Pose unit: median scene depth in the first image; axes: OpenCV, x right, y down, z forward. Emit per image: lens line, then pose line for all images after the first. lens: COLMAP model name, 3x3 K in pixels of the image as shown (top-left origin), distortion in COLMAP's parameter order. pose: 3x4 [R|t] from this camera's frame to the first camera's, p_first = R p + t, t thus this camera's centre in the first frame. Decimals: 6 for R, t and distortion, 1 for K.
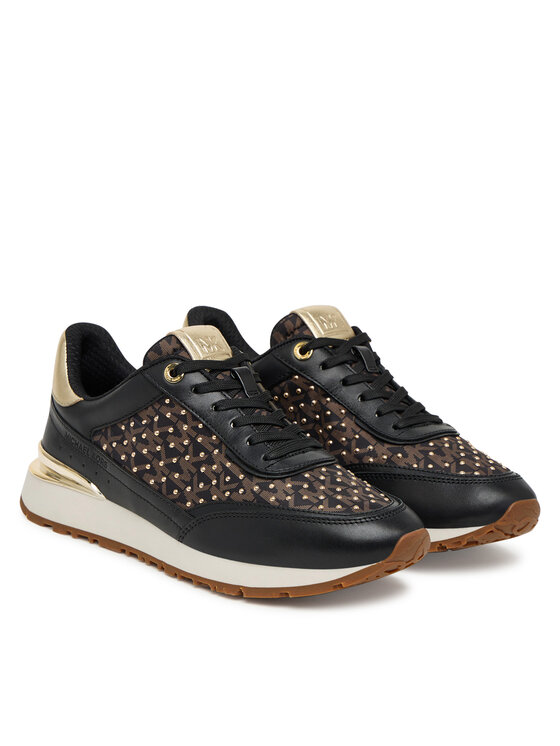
lens RADIAL K [[2187.1, 0, 280.0], [0, 2187.1, 373.0], [0, 0, 1]] dist [-0.181958, 0.000000]
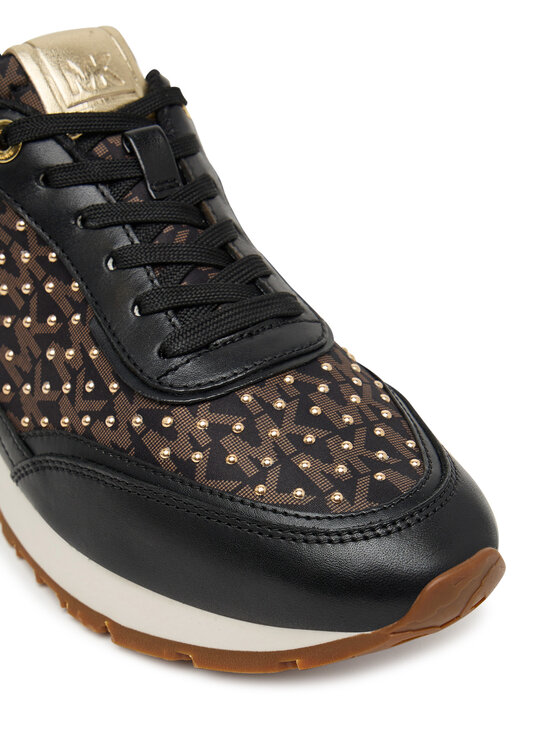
lens RADIAL K [[1612.5, 0, 281.0], [0, 1612.5, 372.7], [0, 0, 1]] dist [-0.023507, 0.000000]
pose [[0.984347, 0.051202, -0.168638, 0.074621], [0.002466, 0.952772, 0.303678, -0.059537], [0.176222, -0.299340, 0.937732, 0.672252]]
